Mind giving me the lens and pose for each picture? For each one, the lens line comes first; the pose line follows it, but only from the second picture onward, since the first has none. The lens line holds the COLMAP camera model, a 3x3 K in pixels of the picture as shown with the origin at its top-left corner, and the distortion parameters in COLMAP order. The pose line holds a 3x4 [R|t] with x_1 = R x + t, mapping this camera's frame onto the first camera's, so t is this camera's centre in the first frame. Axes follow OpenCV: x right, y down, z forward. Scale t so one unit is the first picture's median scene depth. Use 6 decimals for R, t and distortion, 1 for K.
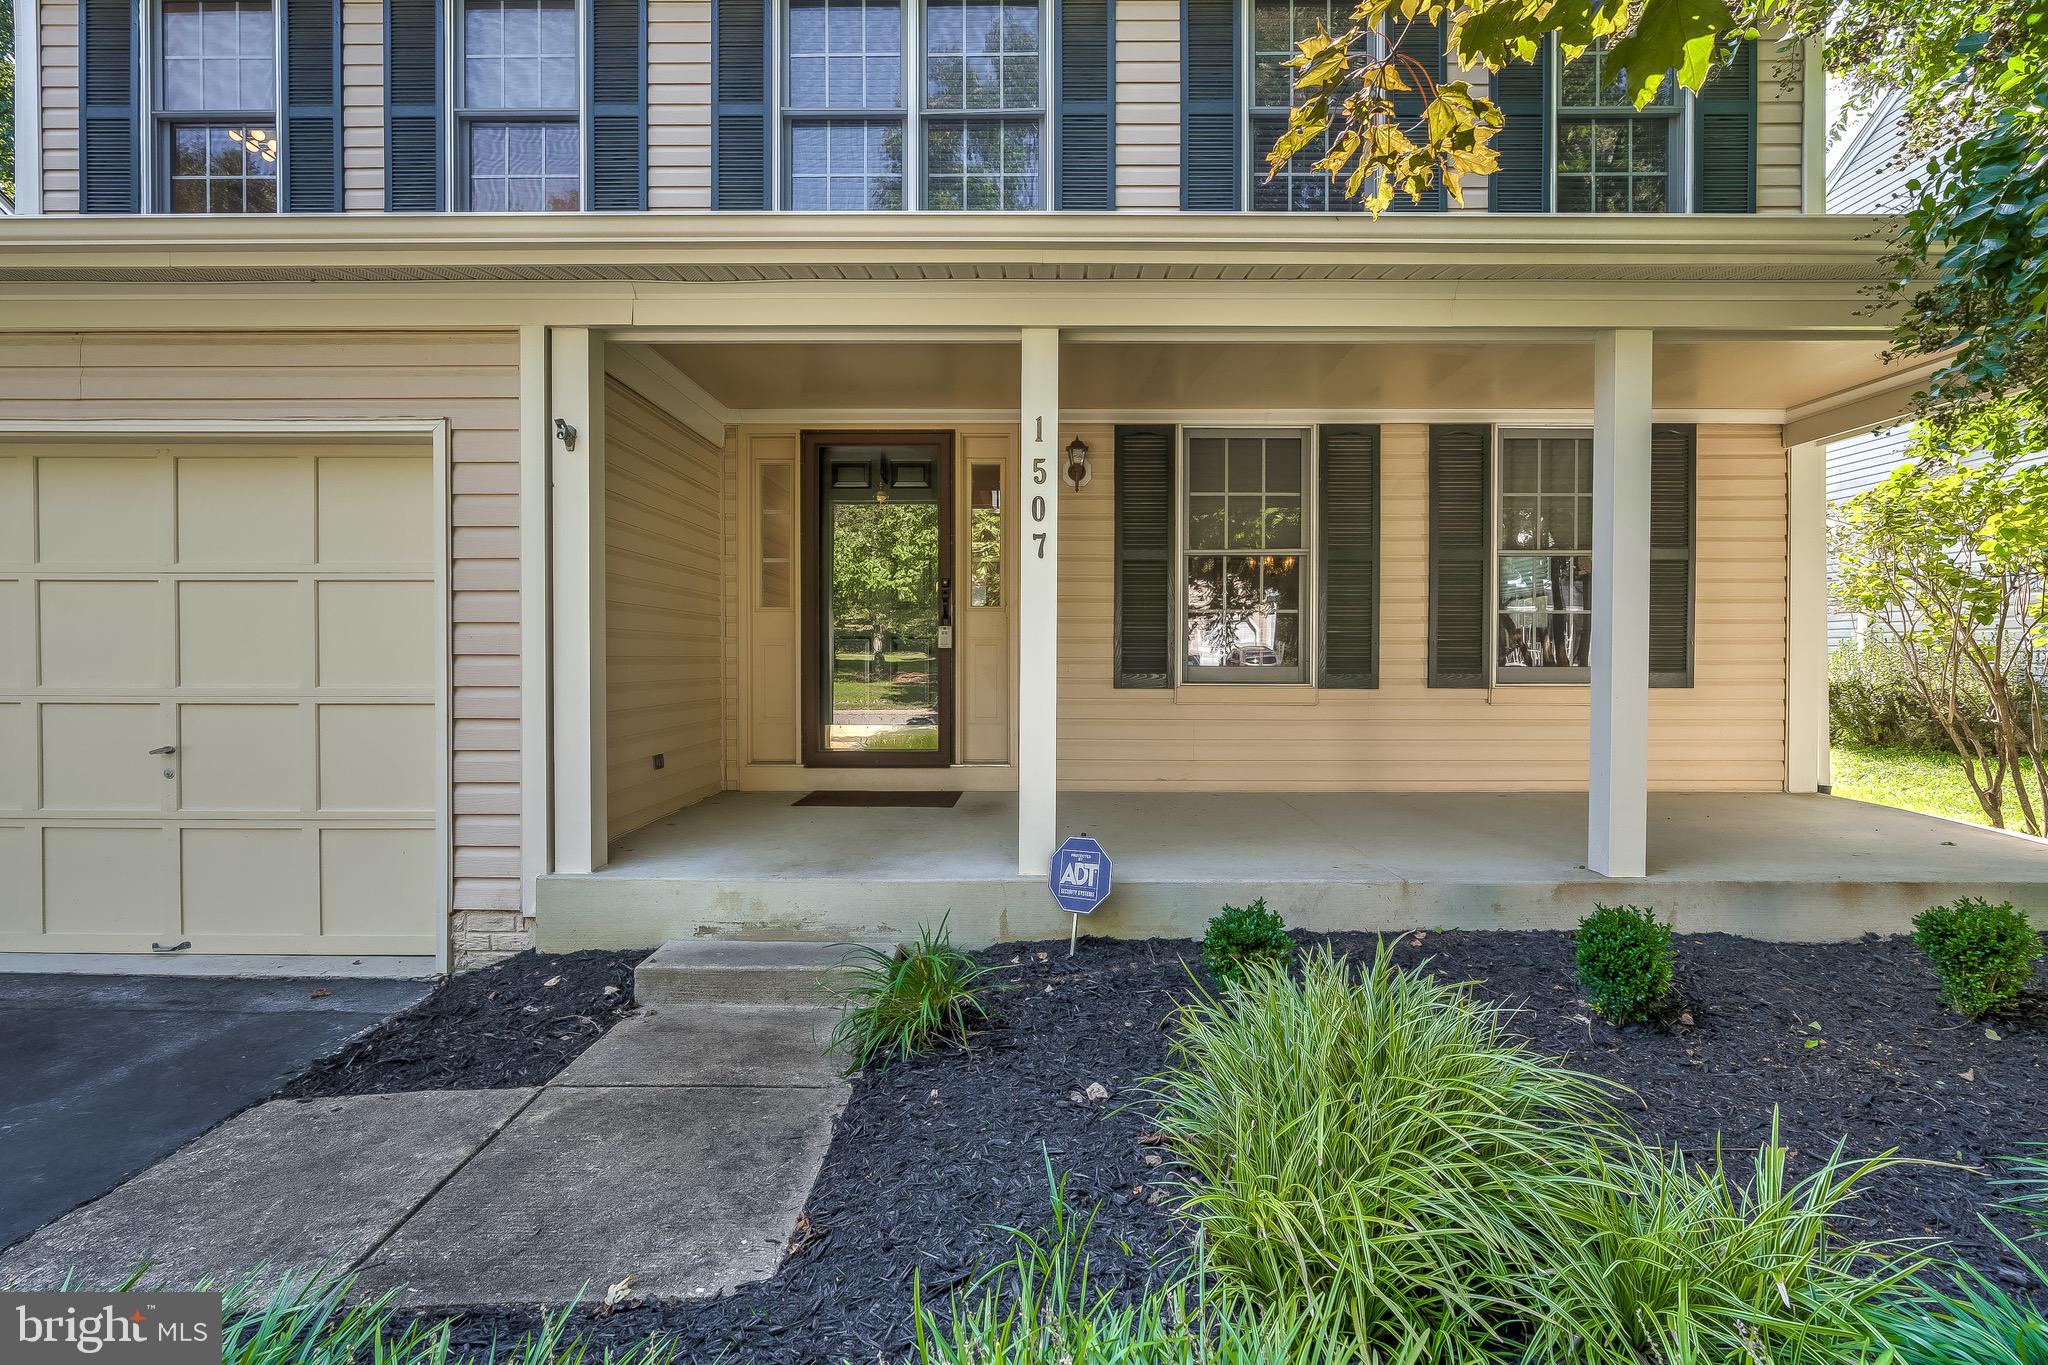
lens RADIAL K [[937.1, 0, 1033.7], [0, 937.1, 669.6], [0, 0, 1]] dist [-0.004083, 0.002429]
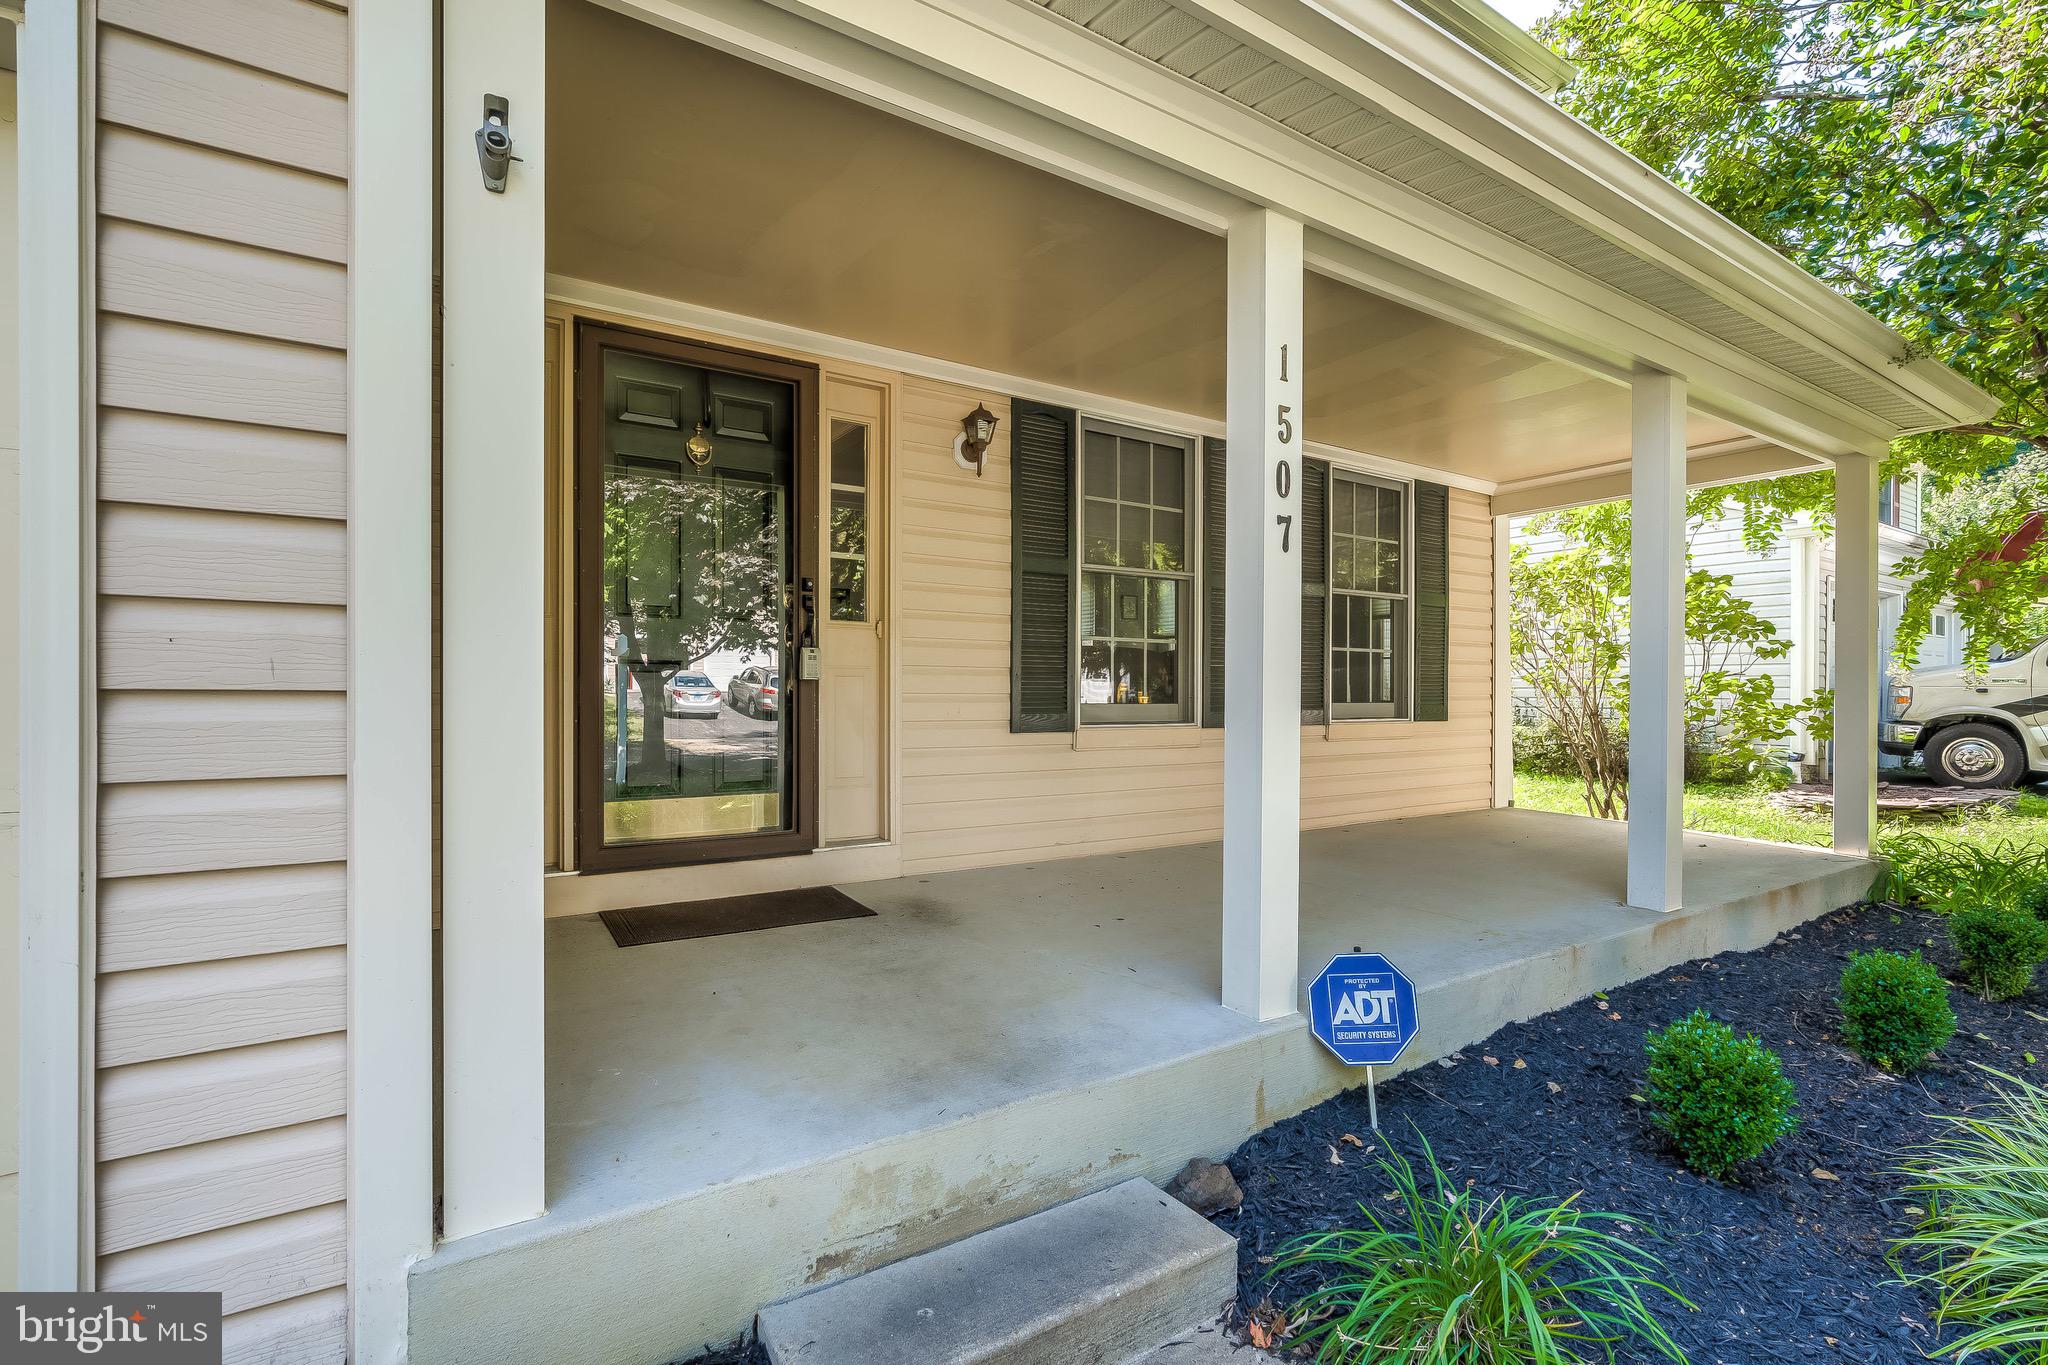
lens RADIAL K [[937.1, 0, 1022.9], [0, 937.1, 692.8], [0, 0, 1]] dist [-0.004083, 0.002429]
pose [[0.834847, 0.002039, 0.550479, -0.344555], [0.003018, 0.999961, -0.008280, -0.007064], [-0.550474, 0.008573, 0.834808, 0.349074]]
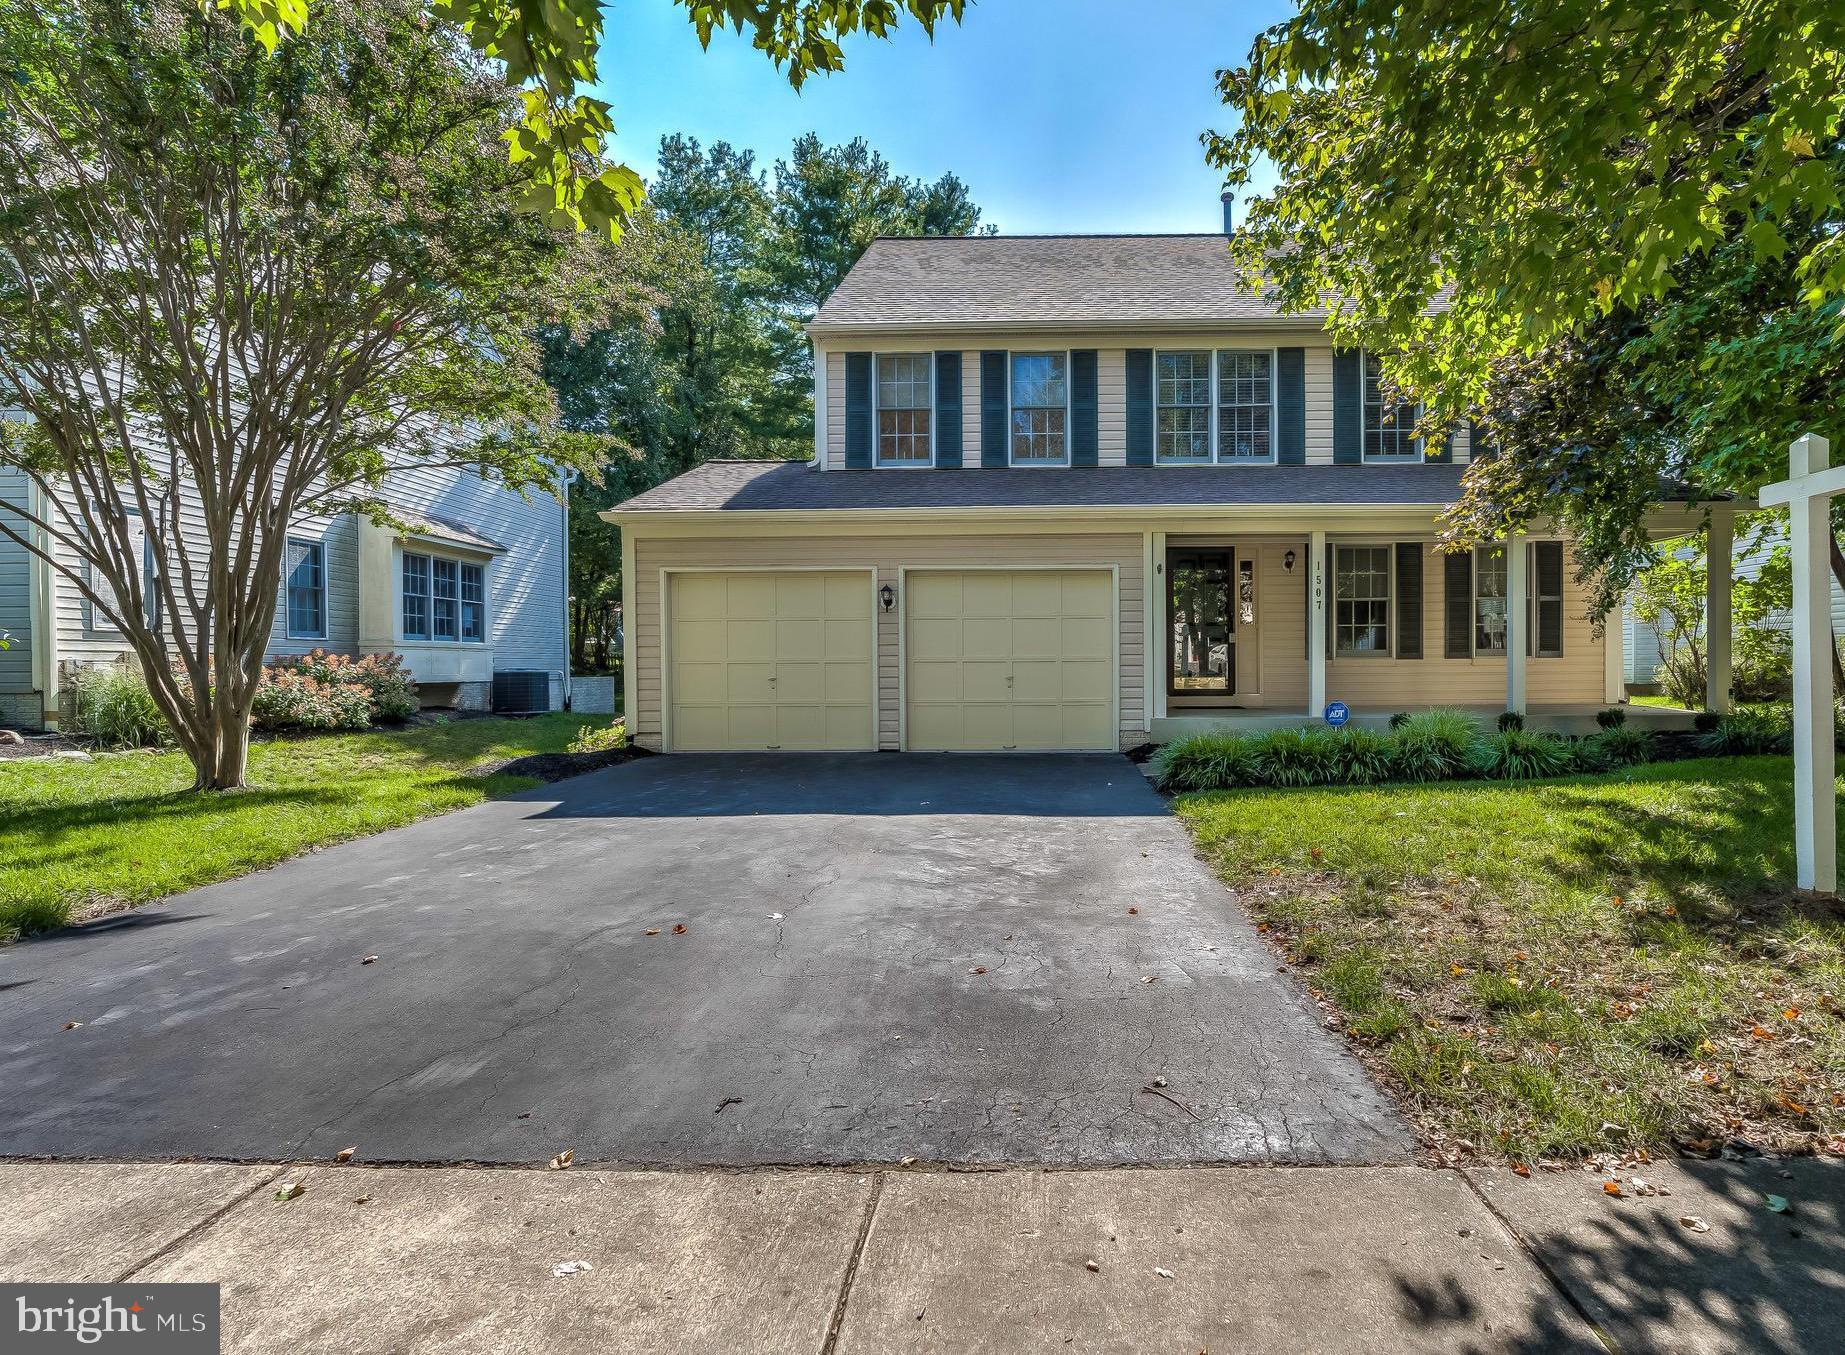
lens RADIAL K [[1124.4, 0, 929.1], [0, 1124.4, 684.3], [0, 0, 1]] dist [-0.006089, -0.000352]
pose [[0.999973, -0.006288, -0.003715, -0.828145], [0.006301, 0.999974, 0.003409, 0.066097], [0.003693, -0.003432, 0.999987, -1.742890]]
